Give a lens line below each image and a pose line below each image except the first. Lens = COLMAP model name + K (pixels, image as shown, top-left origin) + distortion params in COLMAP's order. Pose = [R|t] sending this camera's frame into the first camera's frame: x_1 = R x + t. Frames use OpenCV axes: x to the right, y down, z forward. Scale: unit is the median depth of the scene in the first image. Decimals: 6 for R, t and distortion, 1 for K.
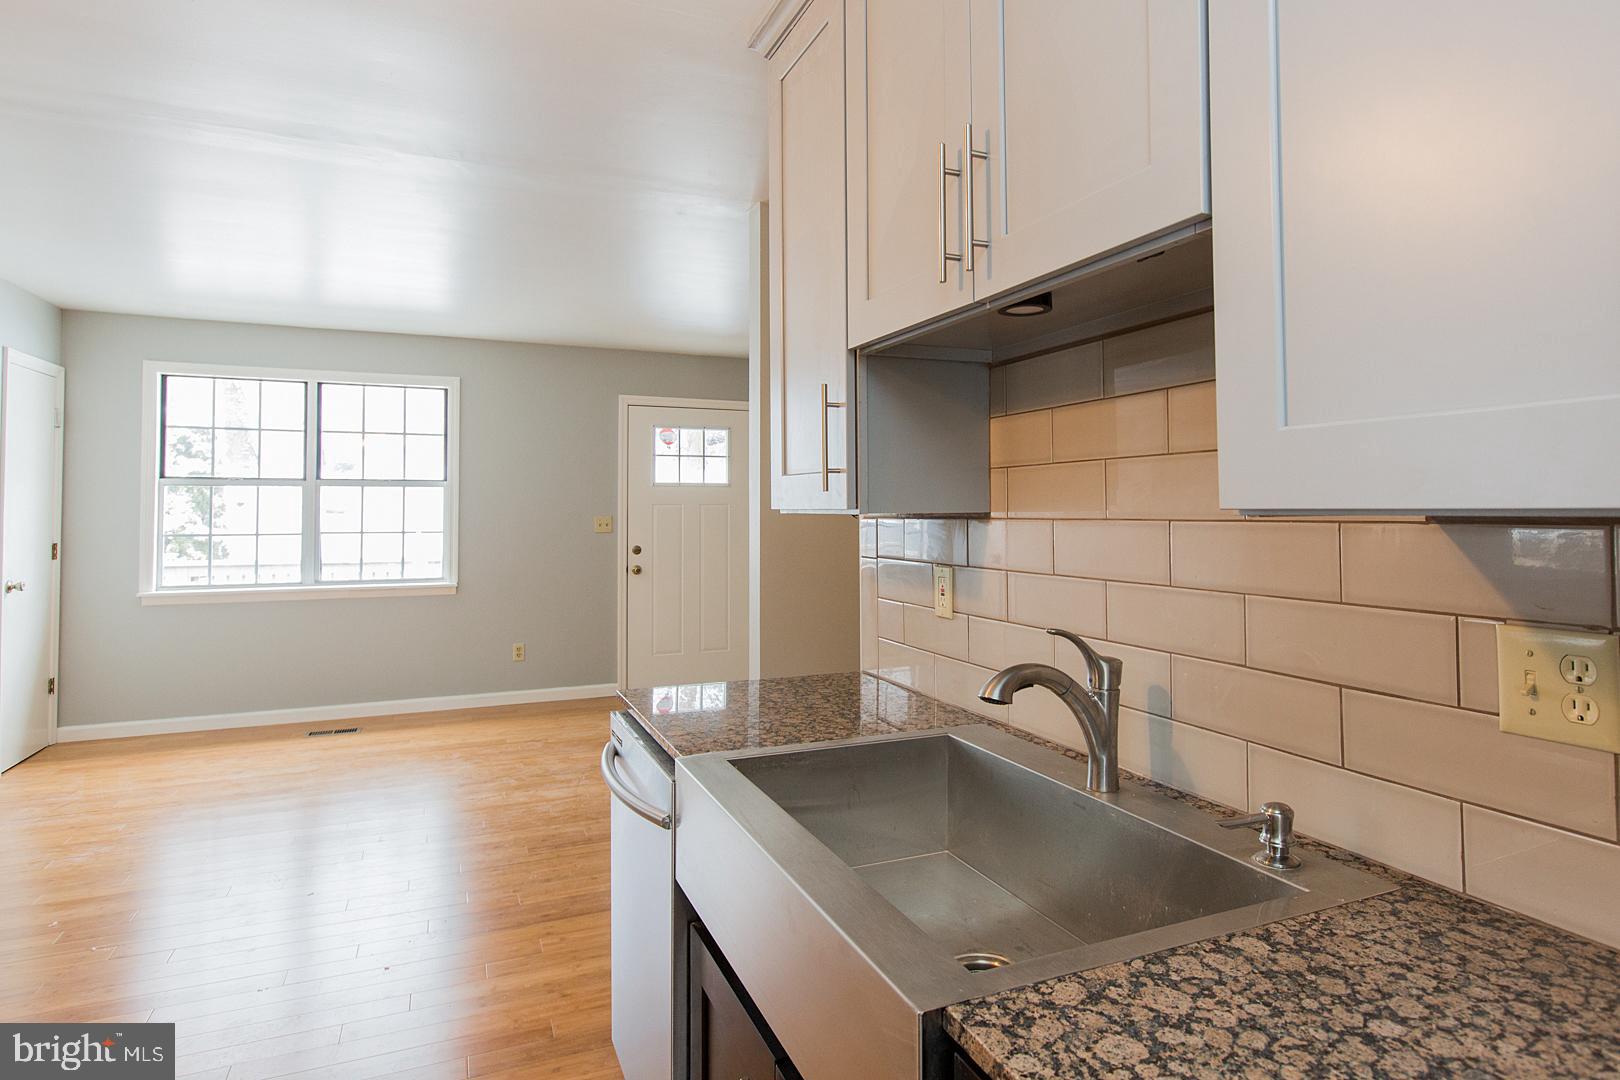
lens RADIAL K [[859.9, 0, 815.1], [0, 859.9, 488.9], [0, 0, 1]] dist [0.025334, -0.011130]
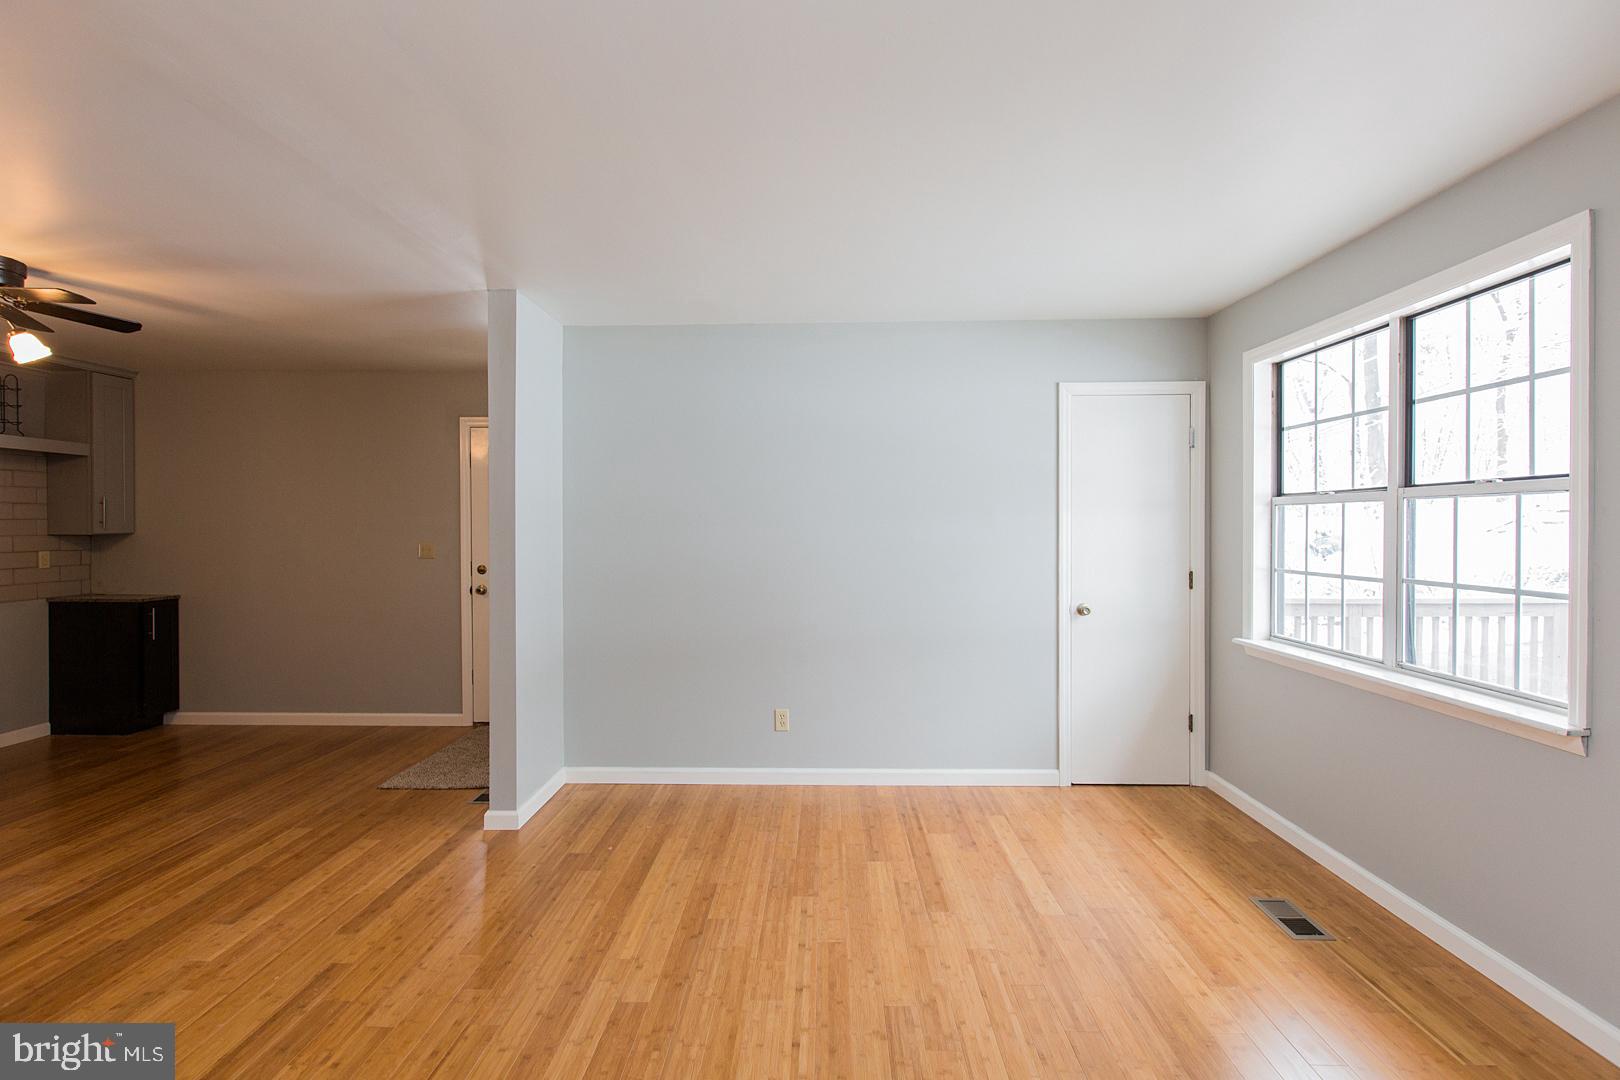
lens RADIAL K [[793.0, 0, 814.2], [0, 793.0, 534.8], [0, 0, 1]] dist [-0.003288, -0.000615]
pose [[-0.421926, 0.011221, -0.906561, 0.066218], [0.022824, 0.999738, 0.001752, 0.010693], [0.906343, -0.019952, -0.422071, 0.868775]]
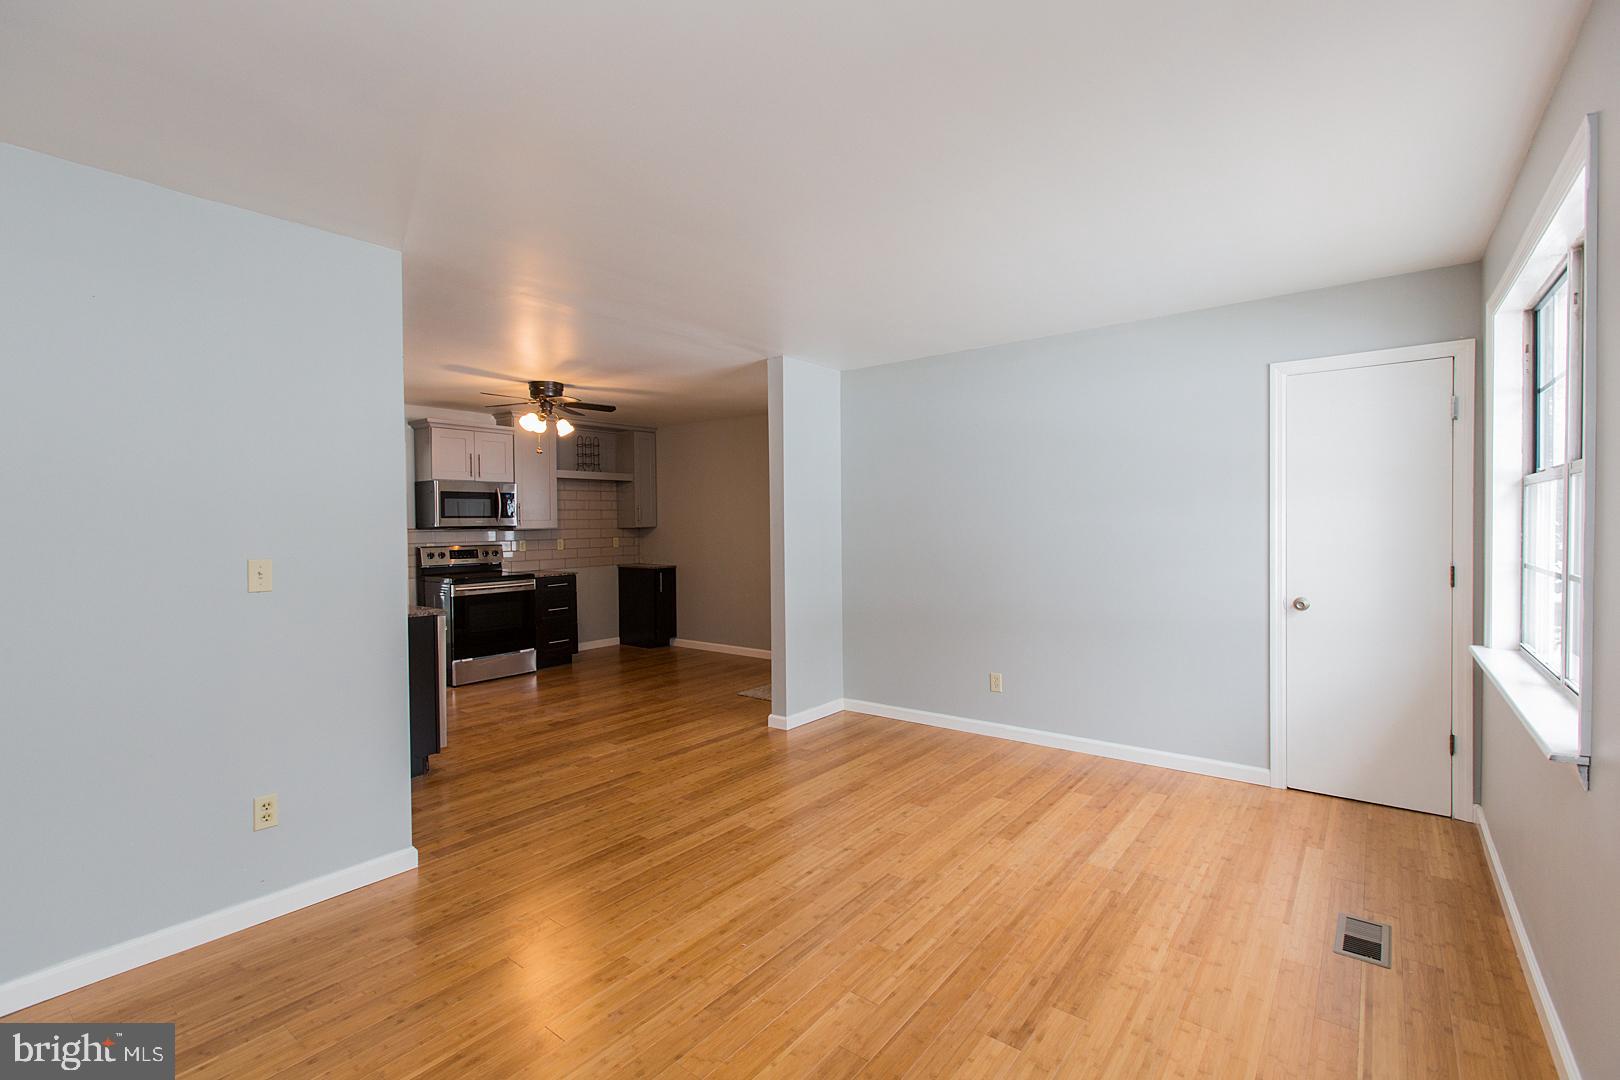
lens RADIAL K [[742.0, 0, 814.6], [0, 742.0, 536.4], [0, 0, 1]] dist [0.001186, -0.000480]
pose [[-0.880771, 0.018199, -0.473192, -0.032288], [0.022158, 0.999751, -0.002793, 0.021484], [0.473023, -0.012945, -0.880955, 1.157881]]
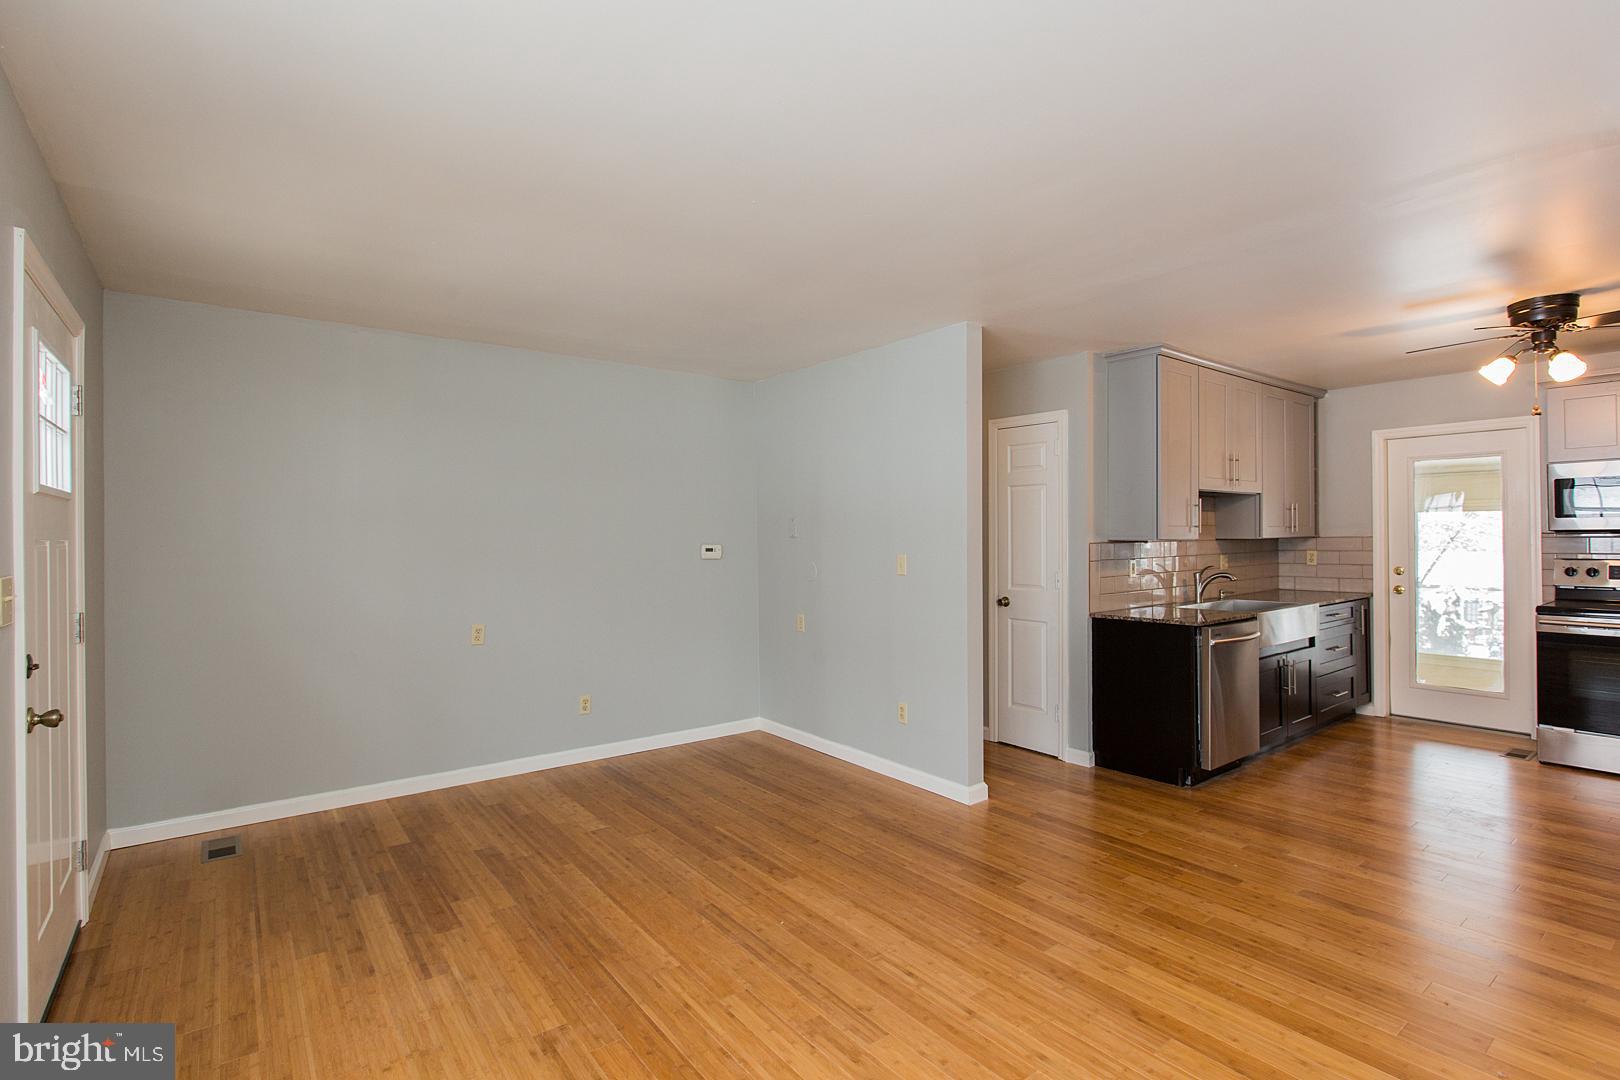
lens RADIAL K [[770.4, 0, 800.9], [0, 770.4, 535.8], [0, 0, 1]] dist [0.000777, -0.000341]
pose [[-0.214914, 0.001495, 0.976632, -0.678757], [-0.014813, 0.999879, -0.004790, 0.012369], [-0.976521, -0.015497, -0.214866, 0.852281]]
